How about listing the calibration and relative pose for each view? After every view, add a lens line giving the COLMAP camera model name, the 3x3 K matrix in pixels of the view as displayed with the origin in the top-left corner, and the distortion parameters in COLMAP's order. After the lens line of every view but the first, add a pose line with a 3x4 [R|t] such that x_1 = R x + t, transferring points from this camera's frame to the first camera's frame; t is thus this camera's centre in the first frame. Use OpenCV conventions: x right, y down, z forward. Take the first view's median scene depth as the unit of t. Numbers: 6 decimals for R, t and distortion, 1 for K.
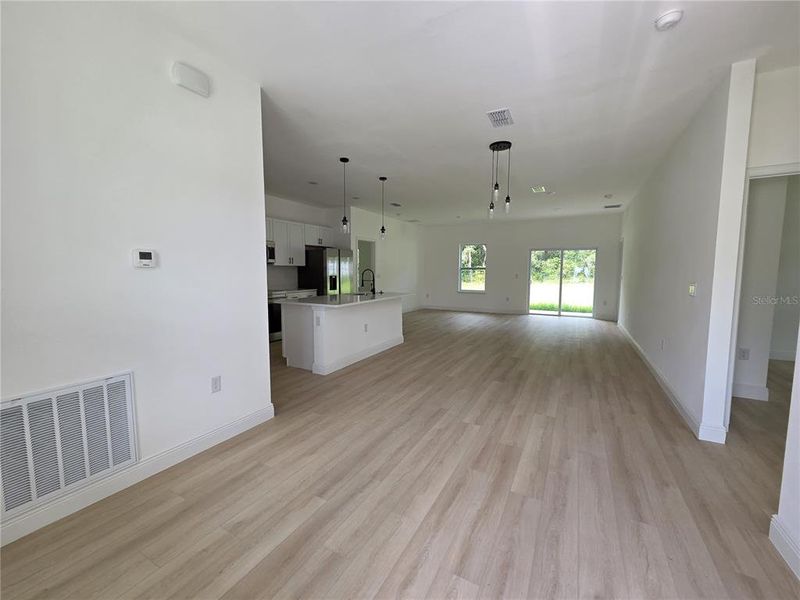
lens RADIAL K [[323.6, 0, 396.2], [0, 323.6, 300.0], [0, 0, 1]] dist [0.001686, -0.000091]
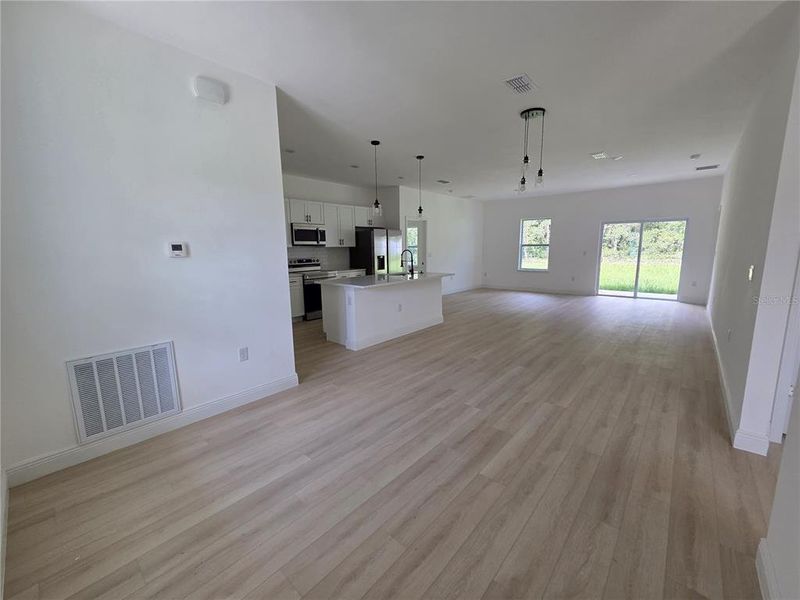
lens RADIAL K [[323.6, 0, 398.2], [0, 323.6, 299.7], [0, 0, 1]] dist [0.001686, -0.000091]
pose [[0.975406, 0.018229, -0.219662, 0.202934], [-0.002719, 0.997493, 0.070706, -0.018990], [0.220401, -0.068370, 0.973010, -0.009978]]
